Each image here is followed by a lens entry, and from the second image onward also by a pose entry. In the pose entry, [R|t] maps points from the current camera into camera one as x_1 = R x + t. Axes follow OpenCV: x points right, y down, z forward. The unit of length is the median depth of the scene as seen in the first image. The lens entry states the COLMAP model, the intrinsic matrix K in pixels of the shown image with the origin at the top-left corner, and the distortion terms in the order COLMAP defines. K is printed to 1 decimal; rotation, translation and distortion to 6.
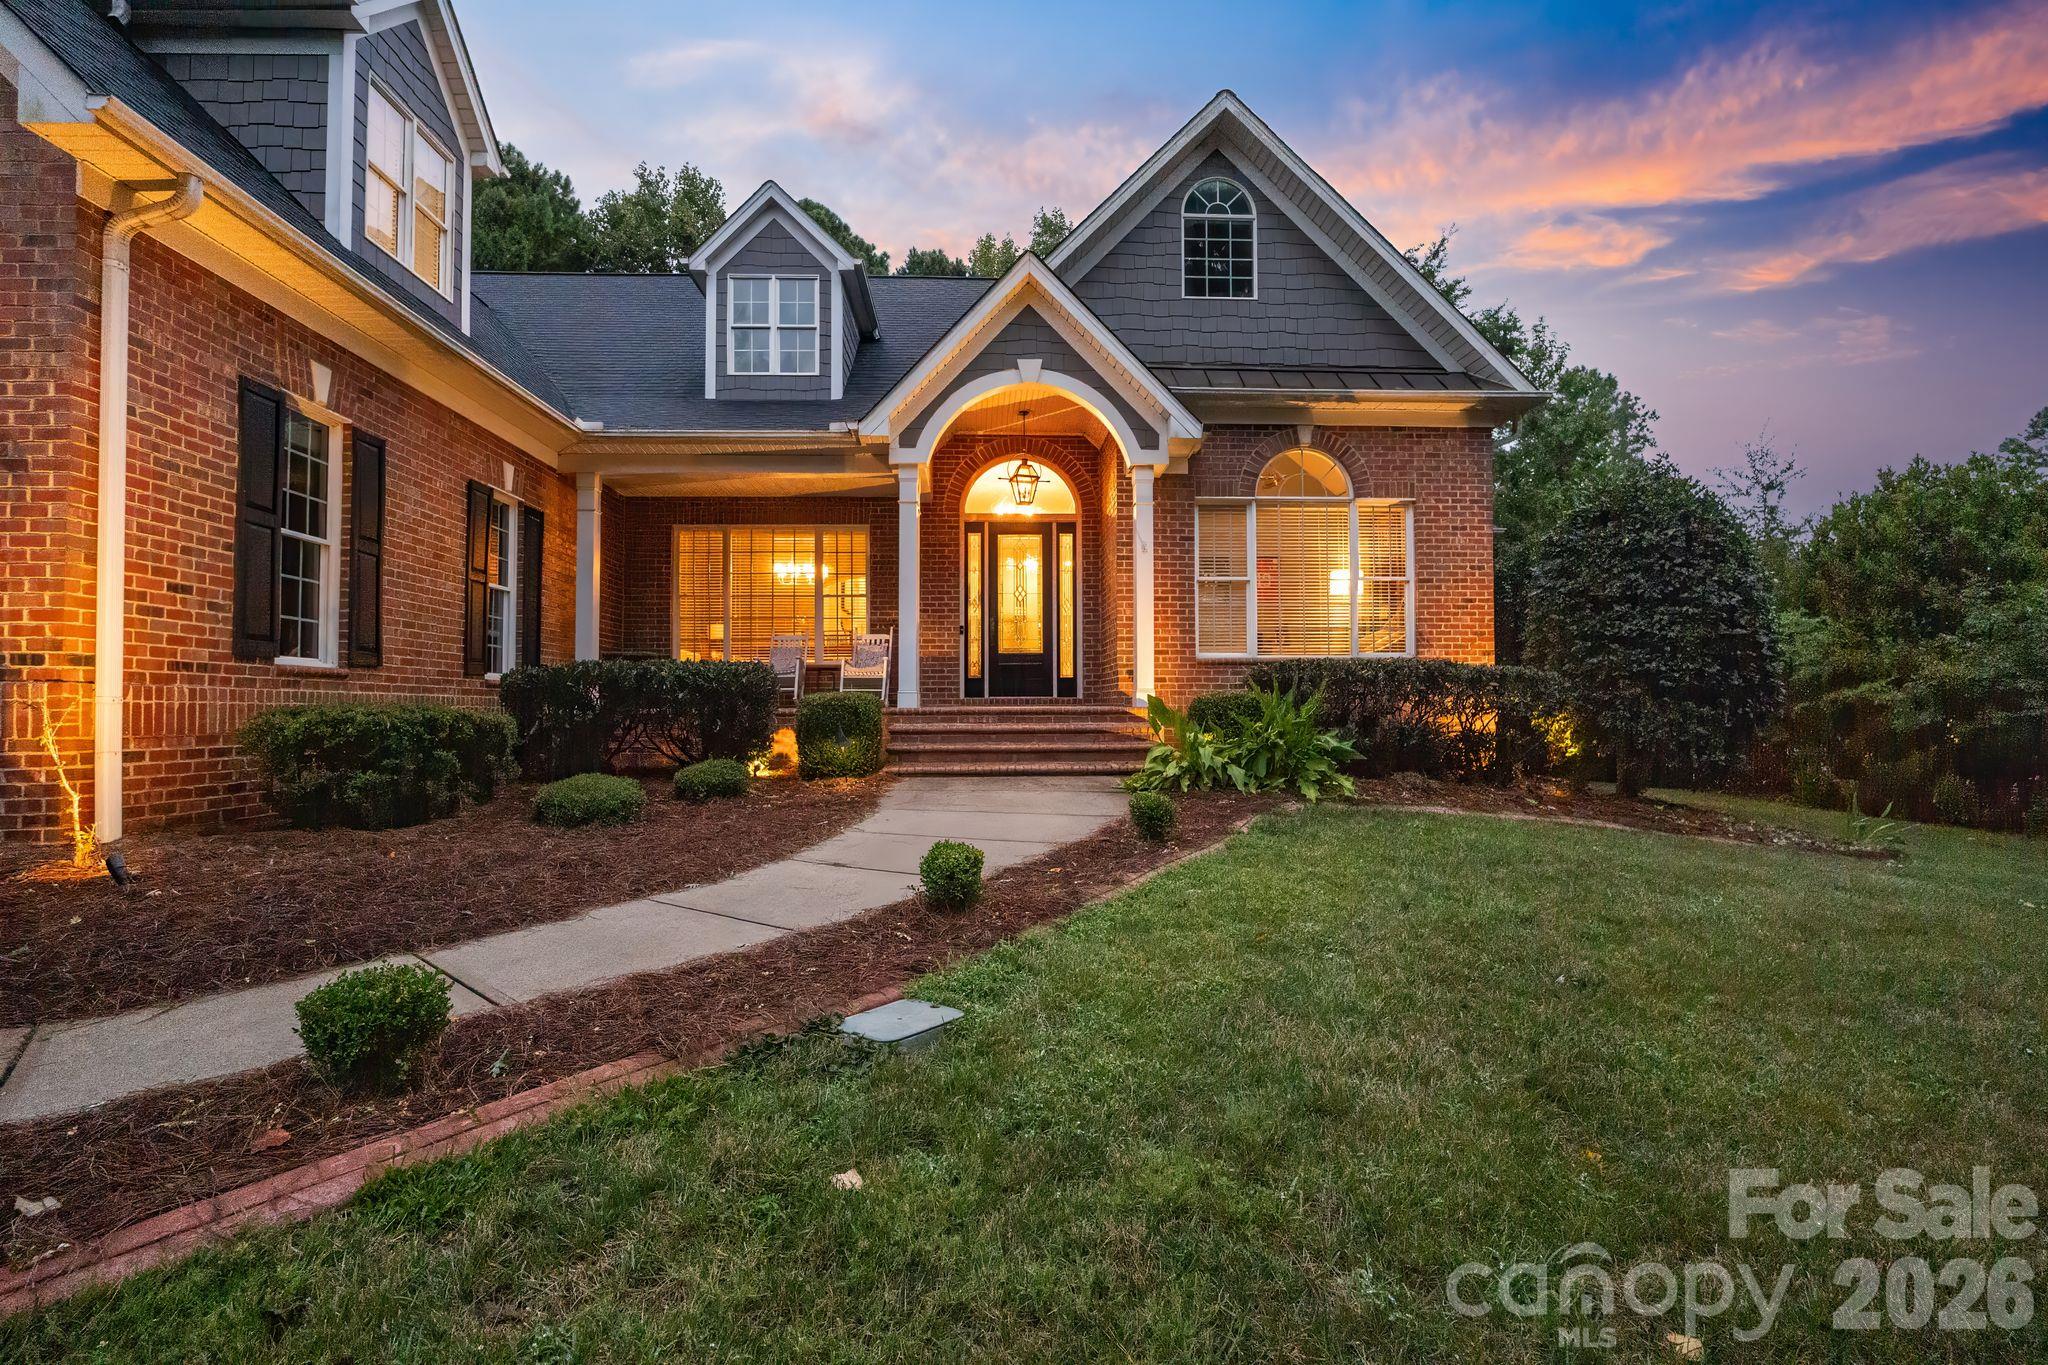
lens RADIAL K [[930.6, 0, 1024.0], [0, 930.6, 682.5], [0, 0, 1]] dist [-0.008240, 0.000546]
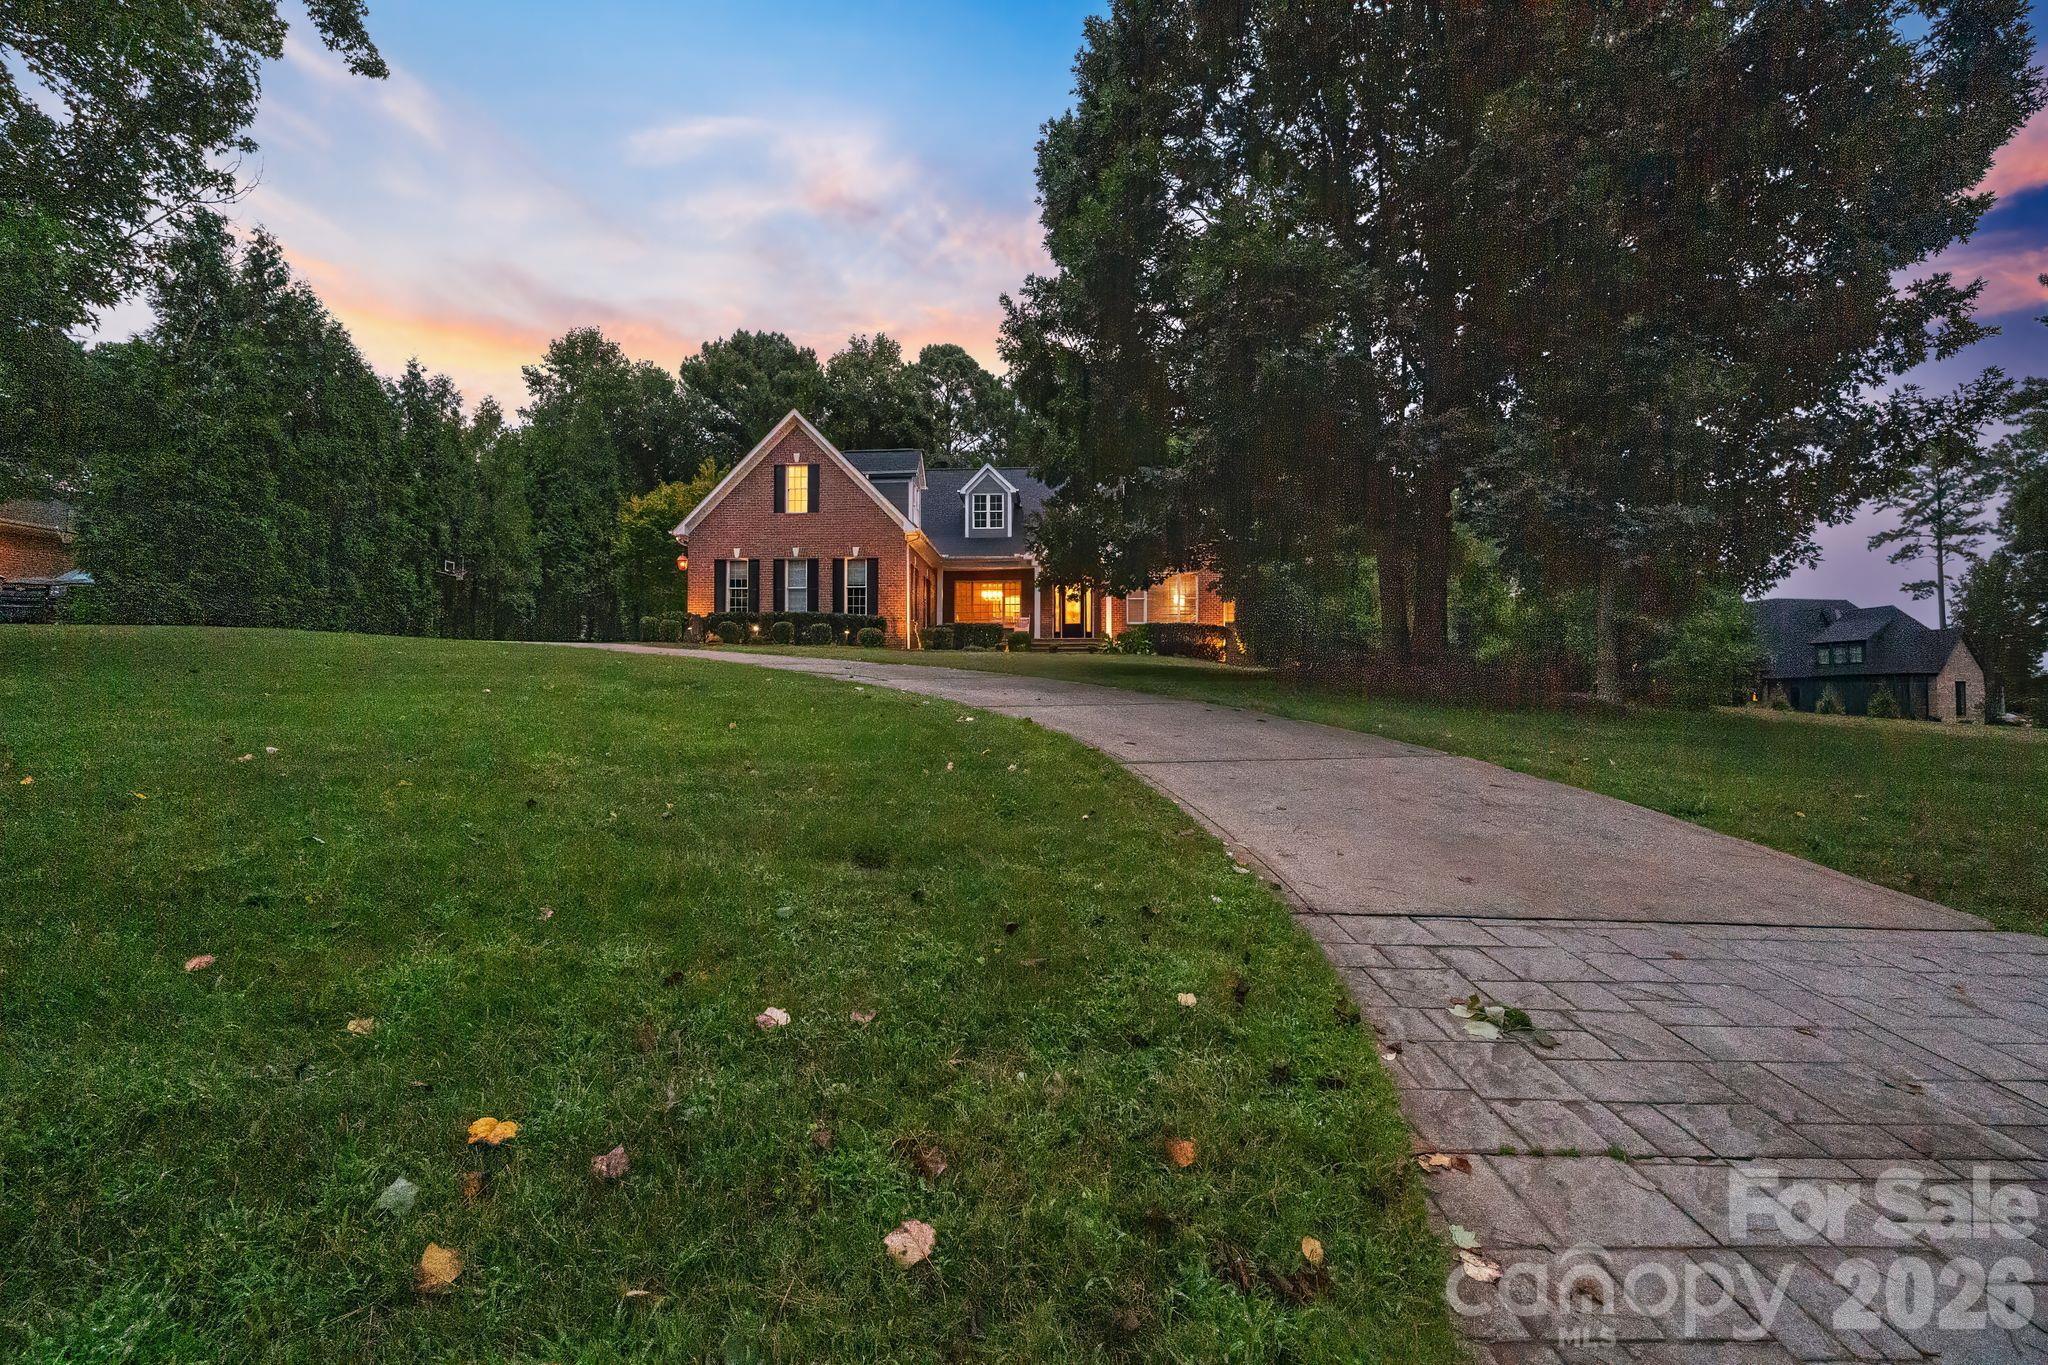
lens RADIAL K [[930.6, 0, 1024.0], [0, 930.6, 682.5], [0, 0, 1]] dist [-0.008240, 0.000546]
pose [[0.995697, 0.000640, -0.092662, 0.131032], [-0.000561, 0.999999, 0.000886, 0.172740], [0.092663, -0.000831, 0.995697, -2.214322]]
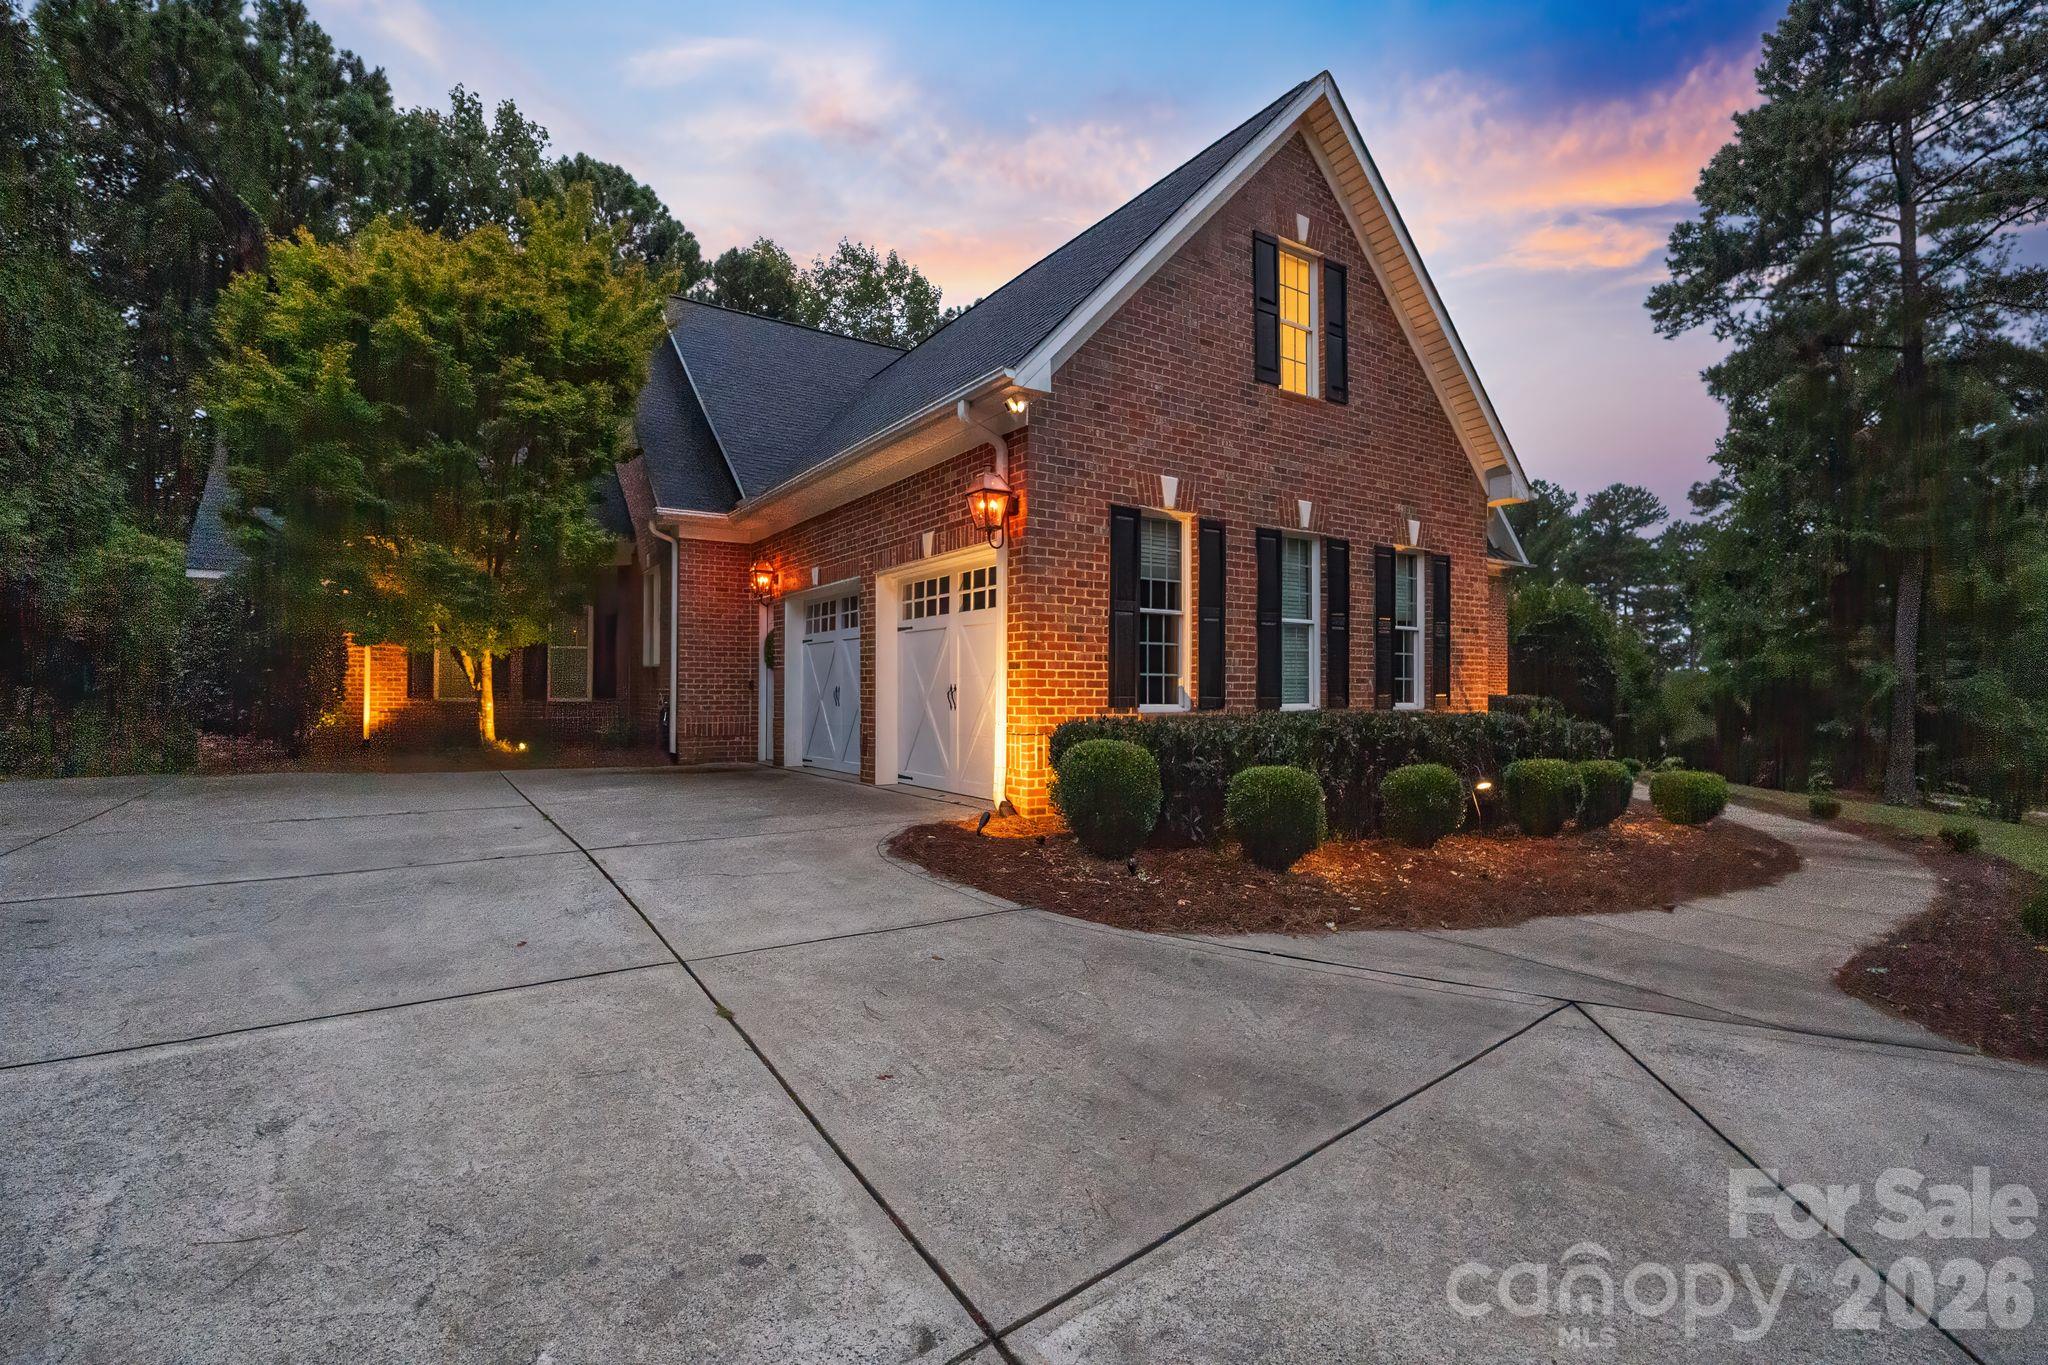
lens RADIAL K [[930.6, 0, 1024.0], [0, 930.6, 682.5], [0, 0, 1]] dist [-0.008240, 0.000546]
pose [[0.855427, 0.016033, 0.517675, -1.489935], [-0.027419, 0.999521, 0.014352, -0.049177], [-0.517196, -0.026471, 0.855457, -0.193181]]
